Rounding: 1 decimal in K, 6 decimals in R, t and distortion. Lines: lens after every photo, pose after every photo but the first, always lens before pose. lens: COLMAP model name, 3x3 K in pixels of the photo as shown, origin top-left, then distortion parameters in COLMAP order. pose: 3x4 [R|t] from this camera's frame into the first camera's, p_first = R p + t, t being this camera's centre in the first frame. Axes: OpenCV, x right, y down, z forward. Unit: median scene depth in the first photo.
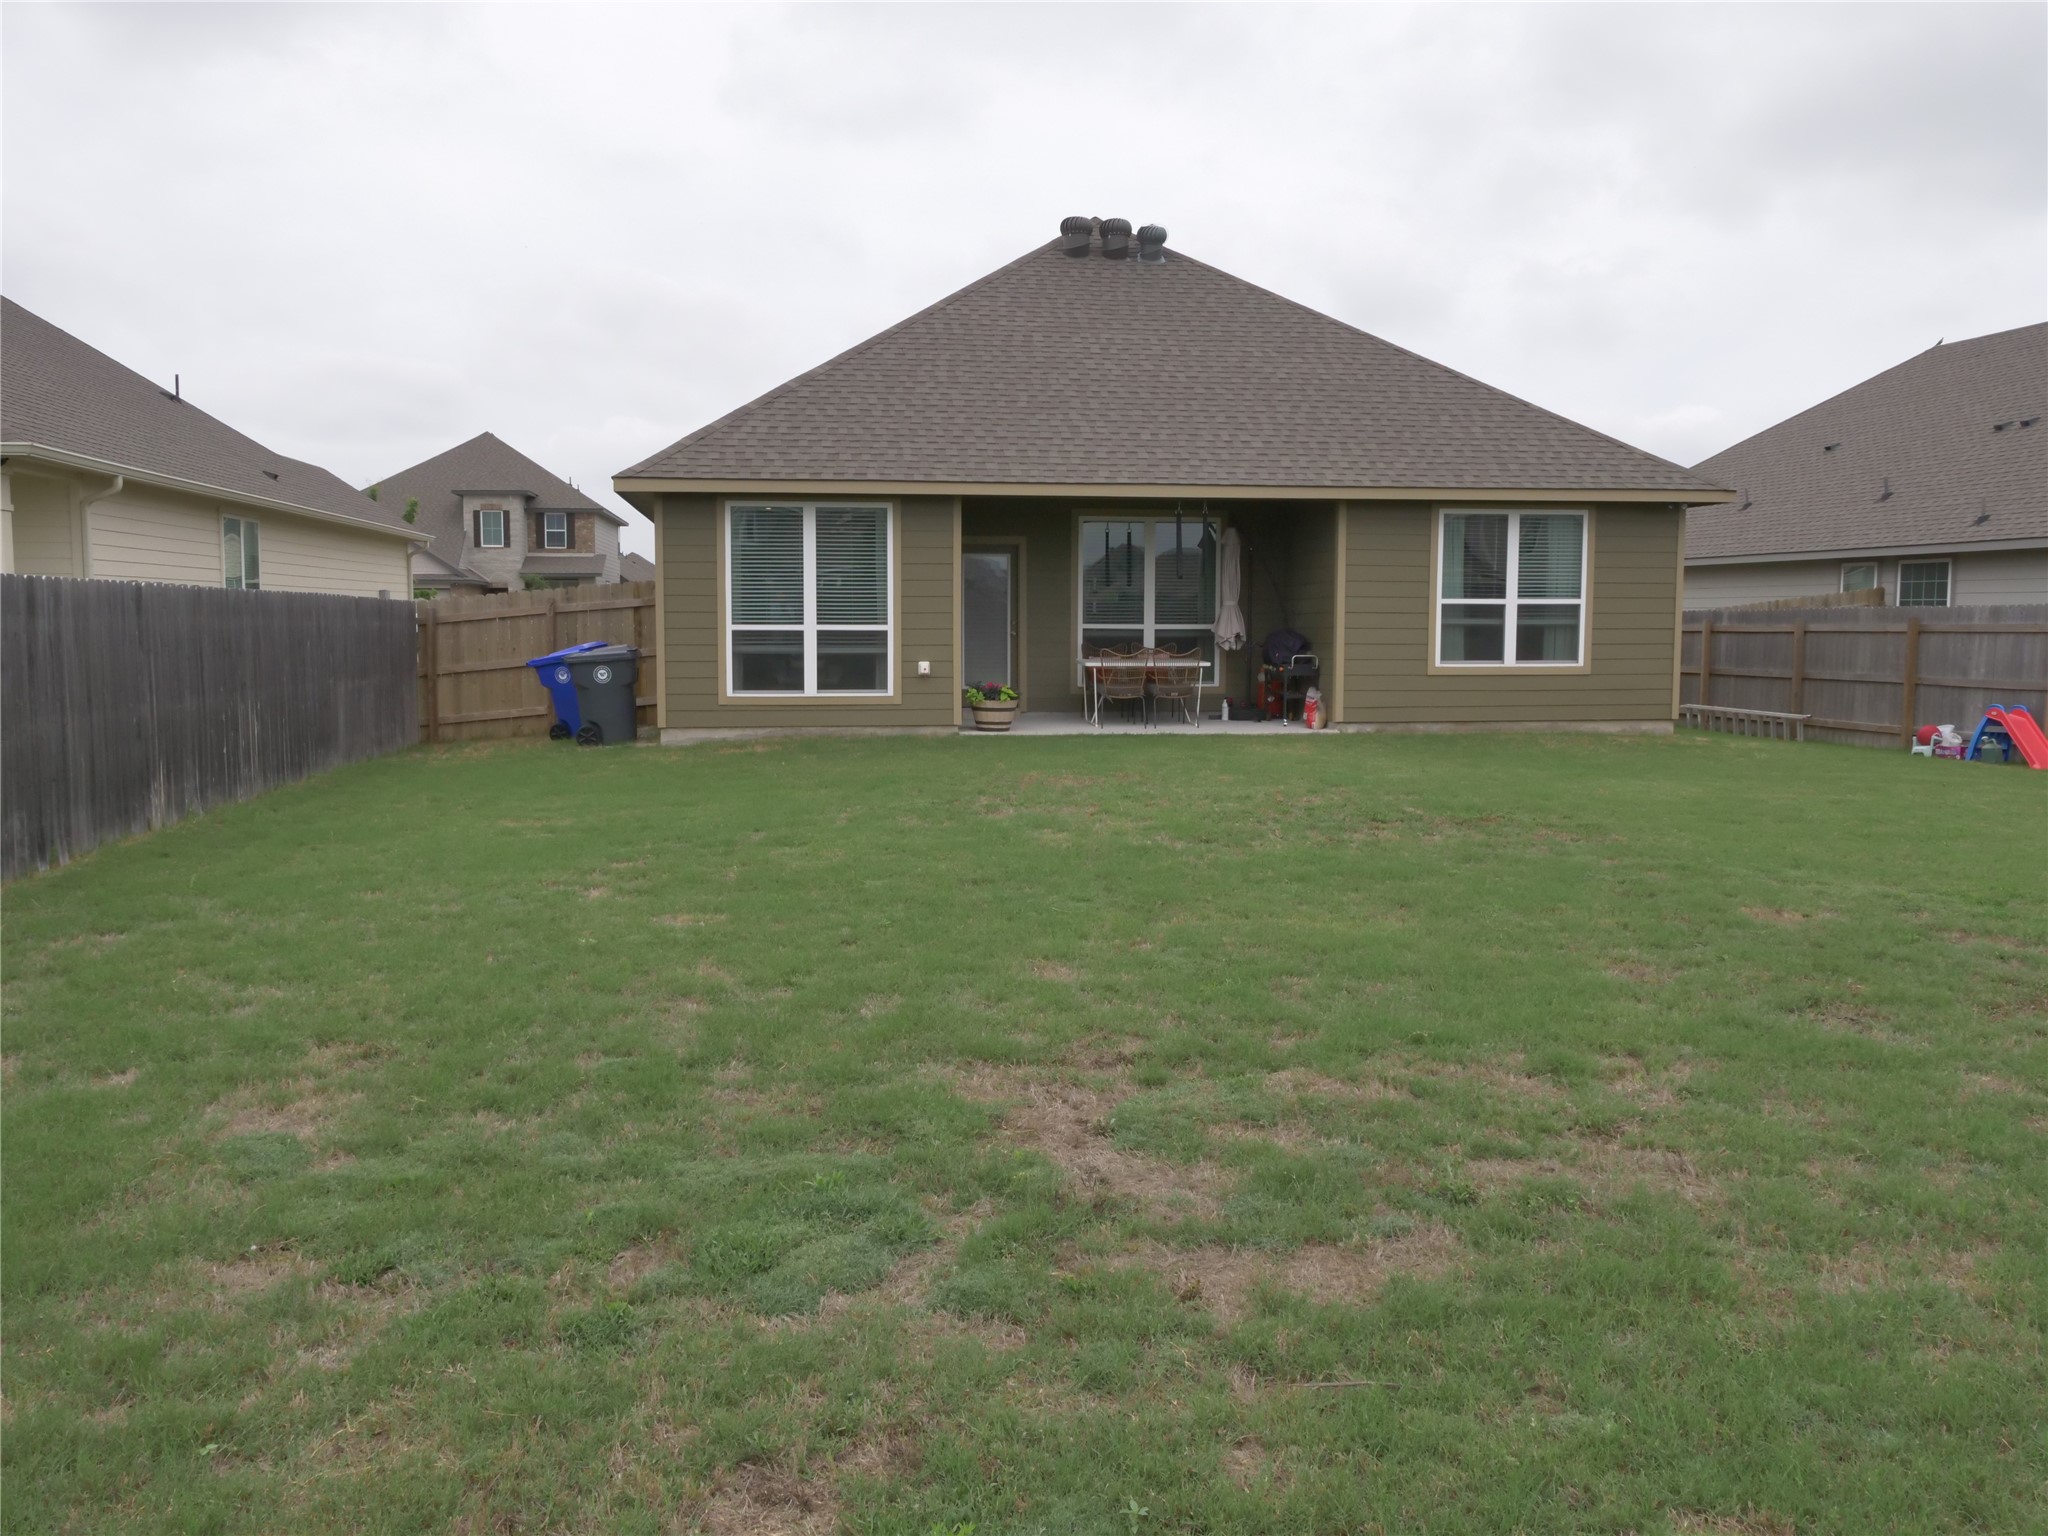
lens RADIAL K [[1677.9, 0, 1024.0], [0, 1677.9, 768.0], [0, 0, 1]] dist [0.004117, 0.000928]
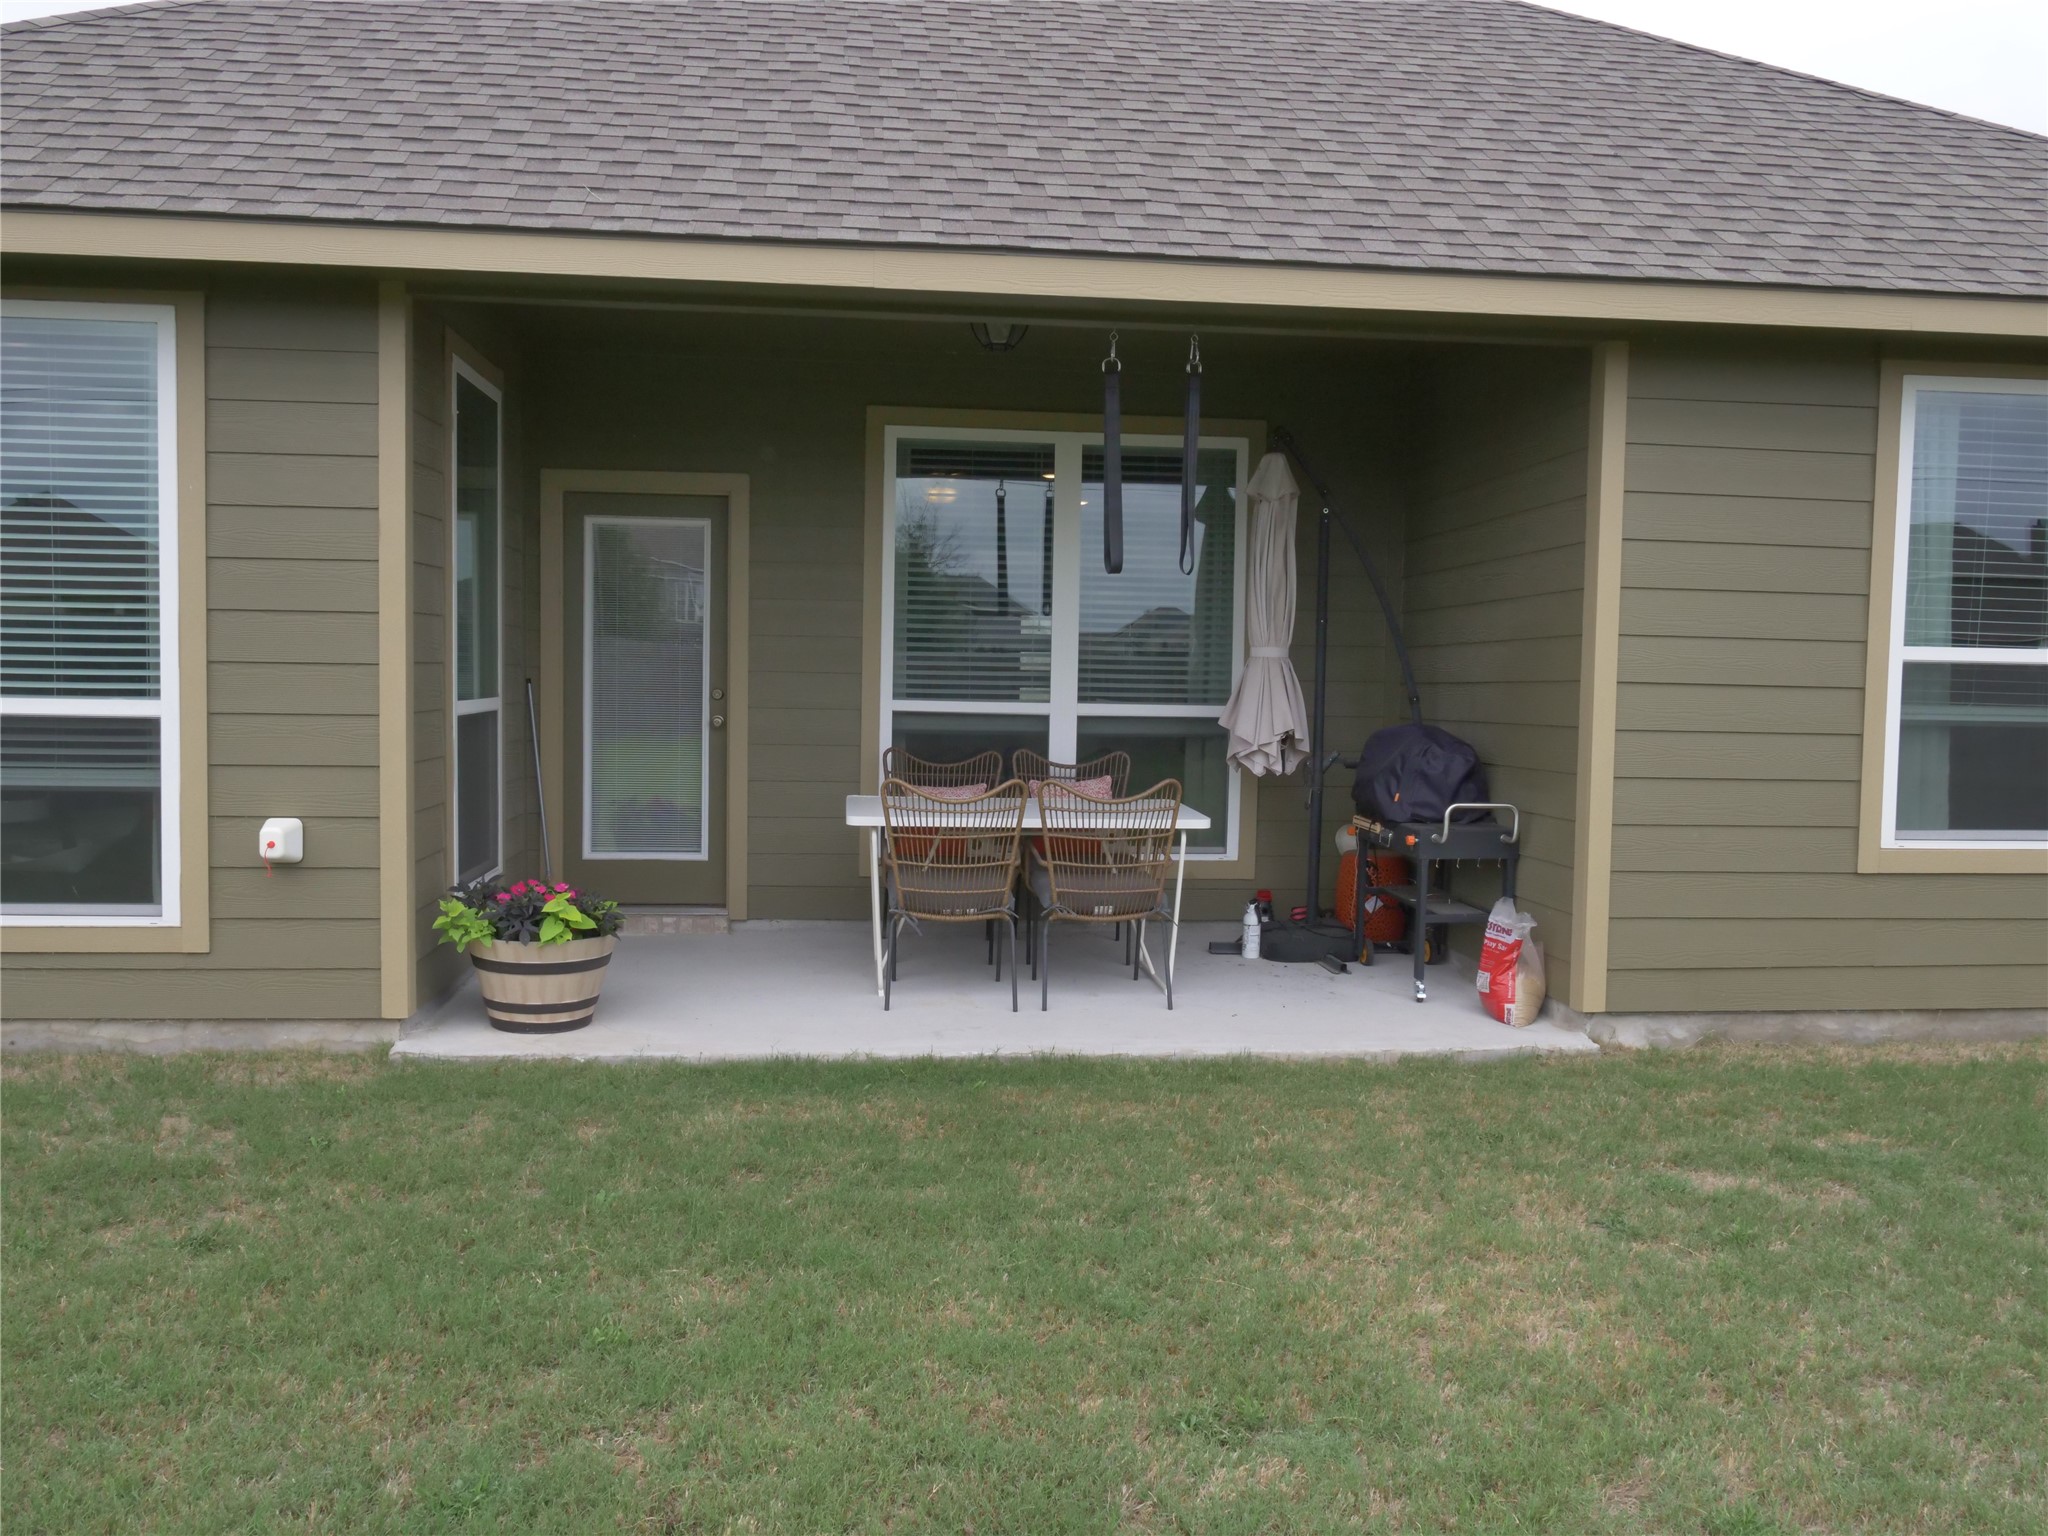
lens RADIAL K [[1677.9, 0, 1024.0], [0, 1677.9, 768.0], [0, 0, 1]] dist [0.004117, 0.000928]
pose [[0.999553, 0.016990, -0.024589, 0.081114], [-0.017845, 0.999228, -0.035011, -0.060731], [0.023975, 0.035434, 0.999084, 0.651328]]
